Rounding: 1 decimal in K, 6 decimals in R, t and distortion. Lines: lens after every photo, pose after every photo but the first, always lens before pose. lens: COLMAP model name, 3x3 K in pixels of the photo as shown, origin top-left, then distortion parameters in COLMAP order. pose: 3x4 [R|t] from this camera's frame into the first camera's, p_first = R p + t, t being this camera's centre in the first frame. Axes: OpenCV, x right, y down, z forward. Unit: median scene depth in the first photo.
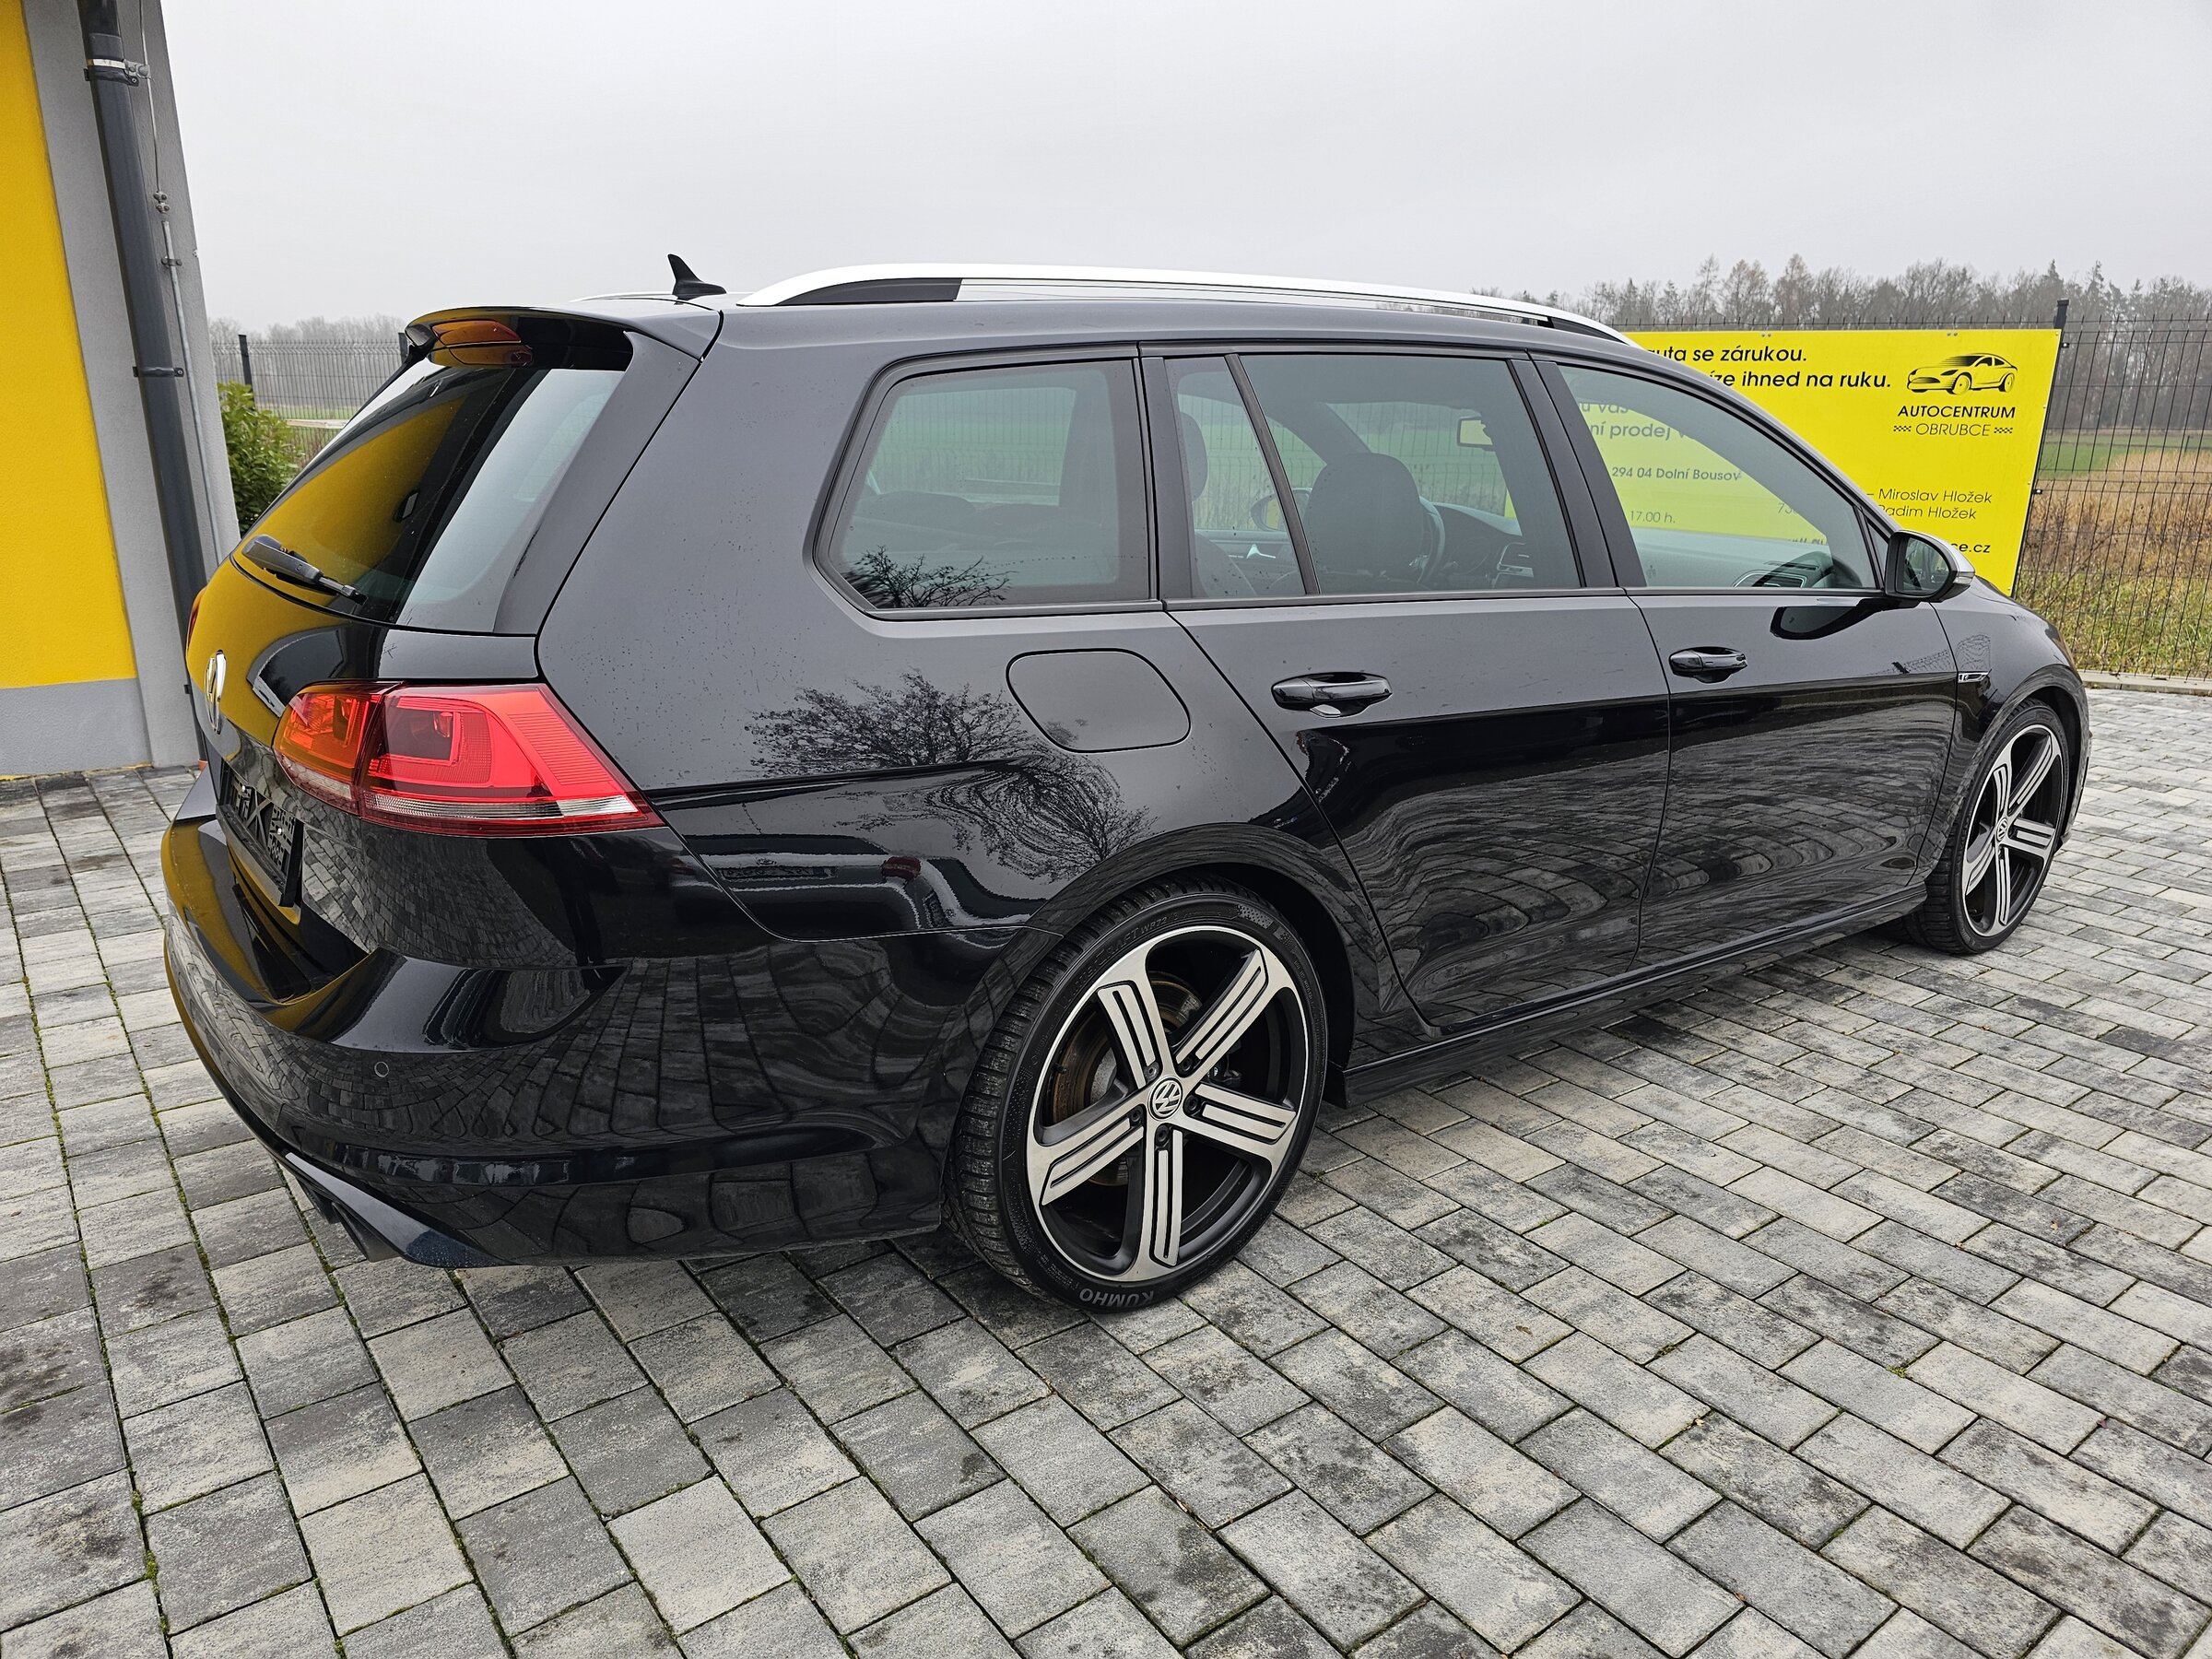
lens RADIAL K [[1483.8, 0, 1097.9], [0, 1483.8, 847.9], [0, 0, 1]] dist [0.047279, -0.039034]
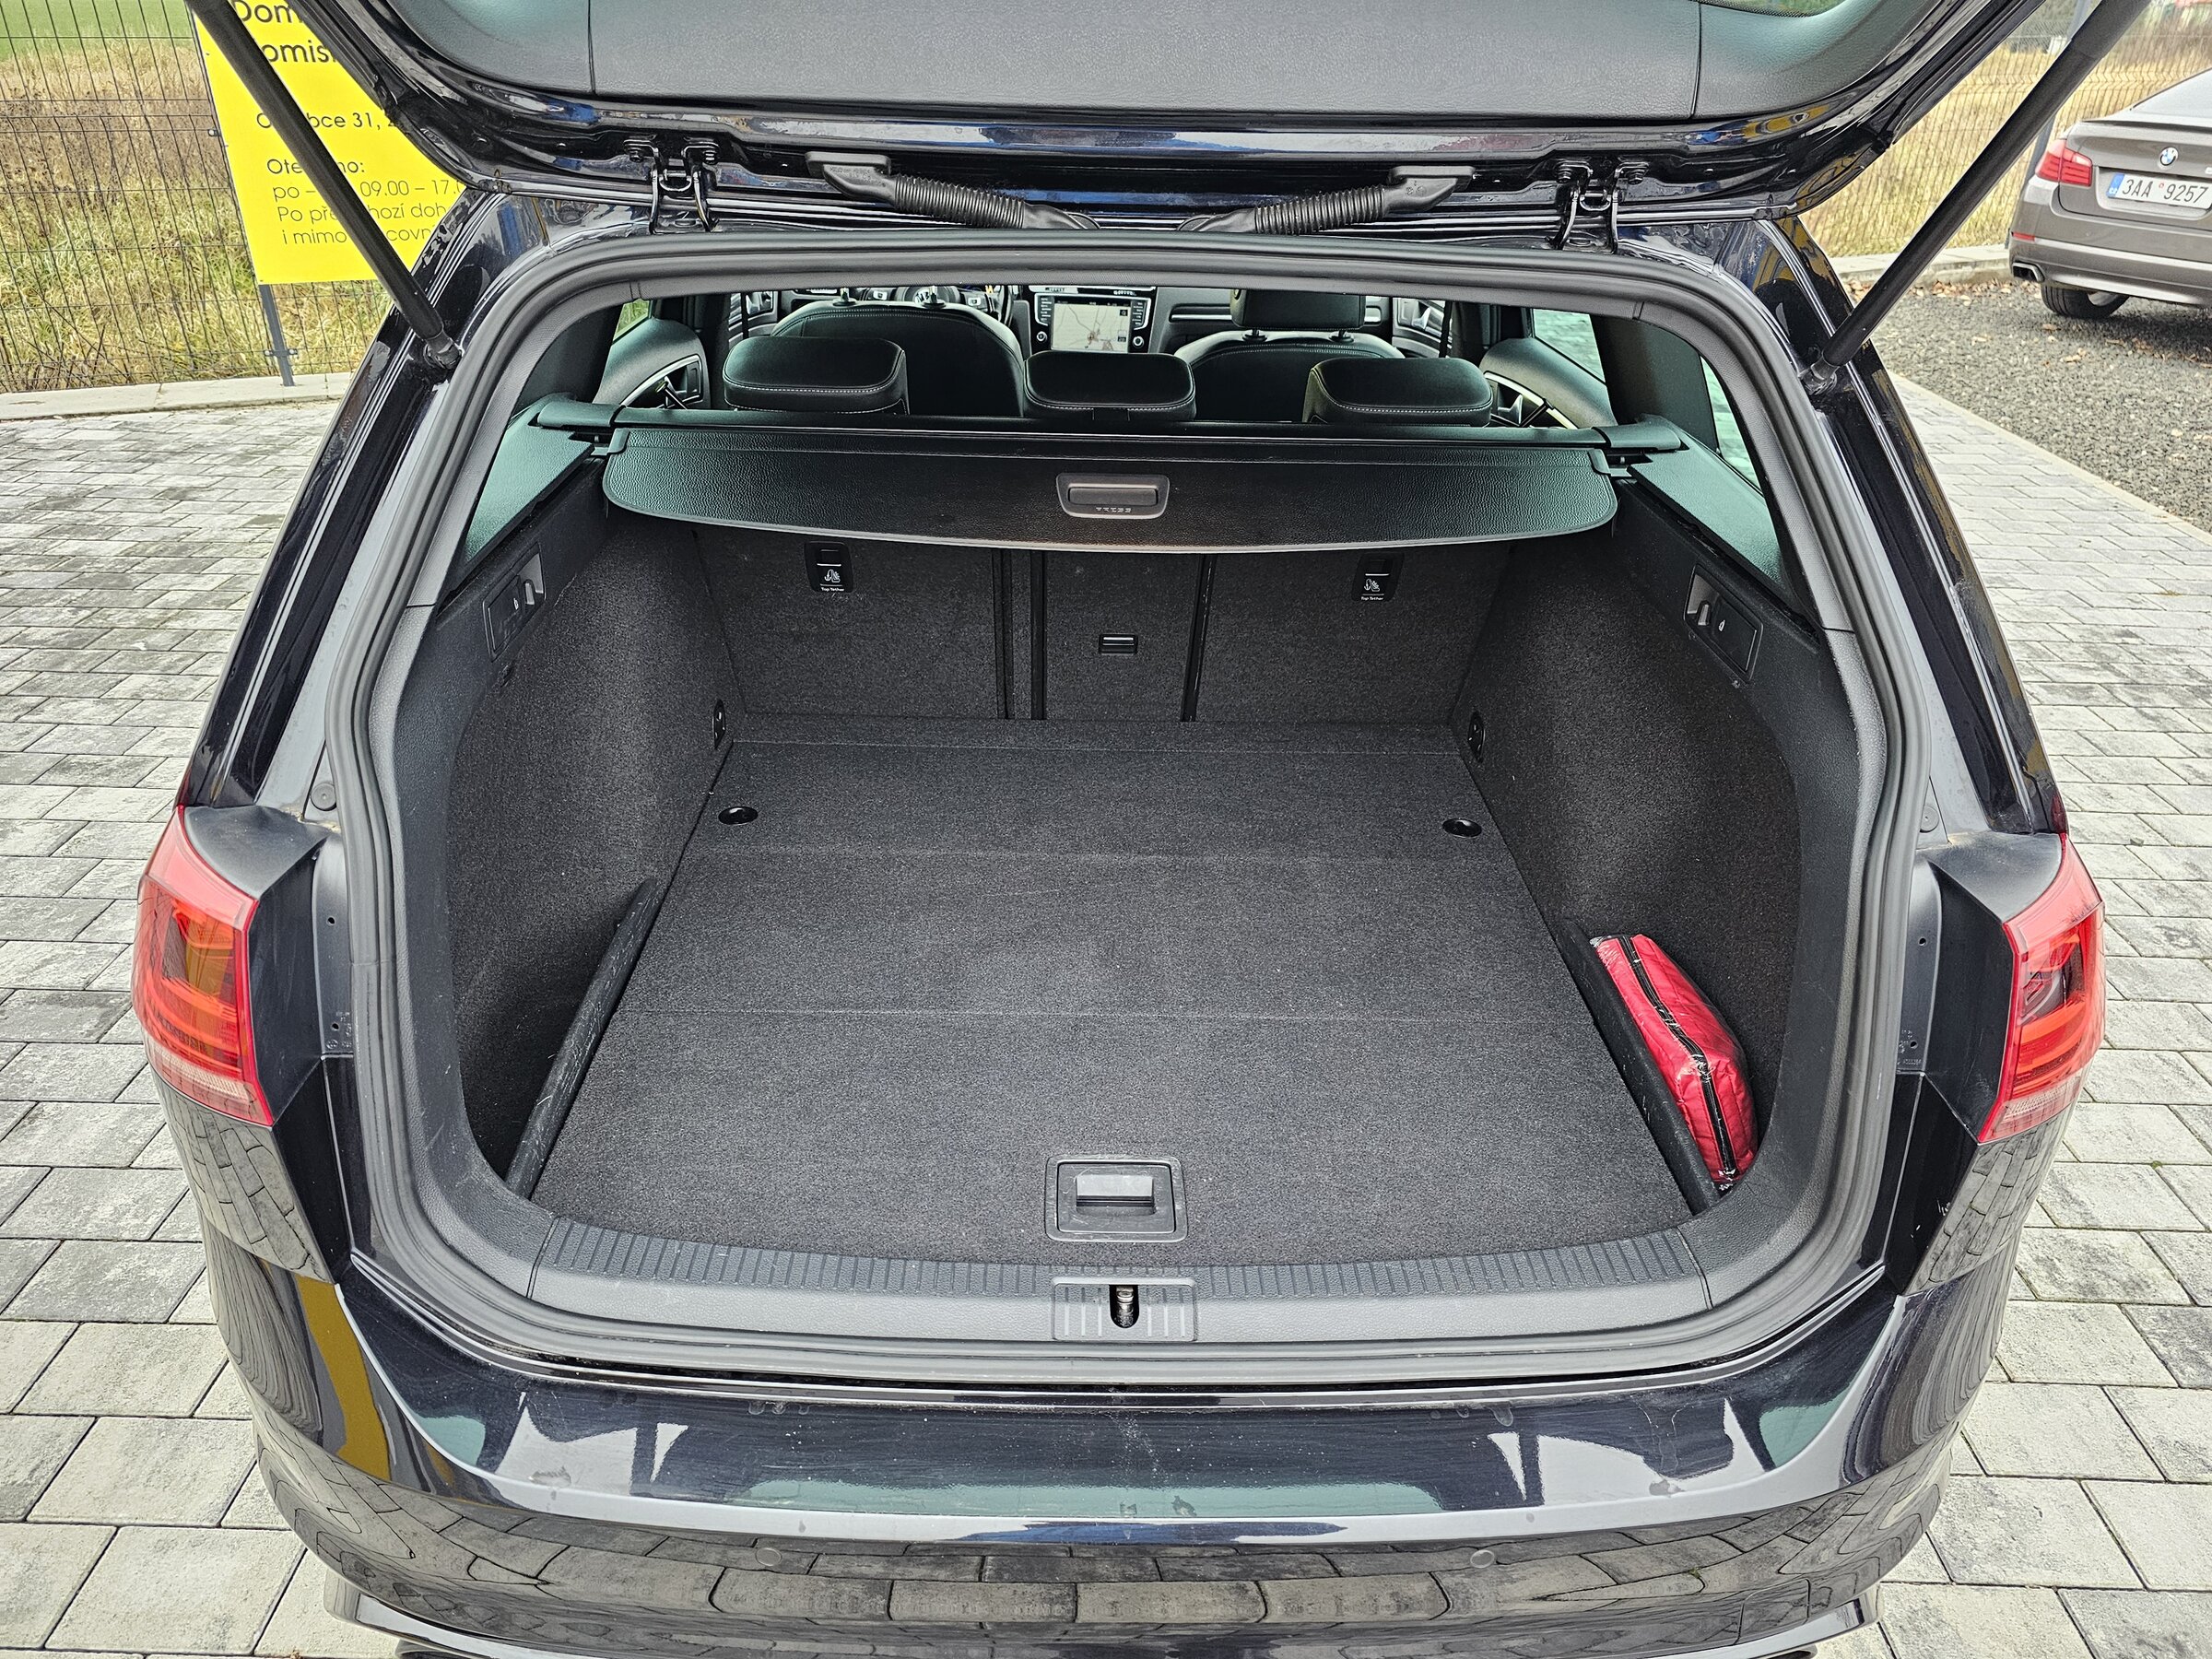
lens RADIAL K [[1483.8, 0, 1088.2], [0, 1483.8, 836.9], [0, 0, 1]] dist [0.047279, -0.039034]
pose [[0.620161, -0.390545, 0.680350, -0.102081], [0.211483, 0.918391, 0.334415, -0.221022], [-0.755431, -0.063509, 0.652143, 0.554524]]
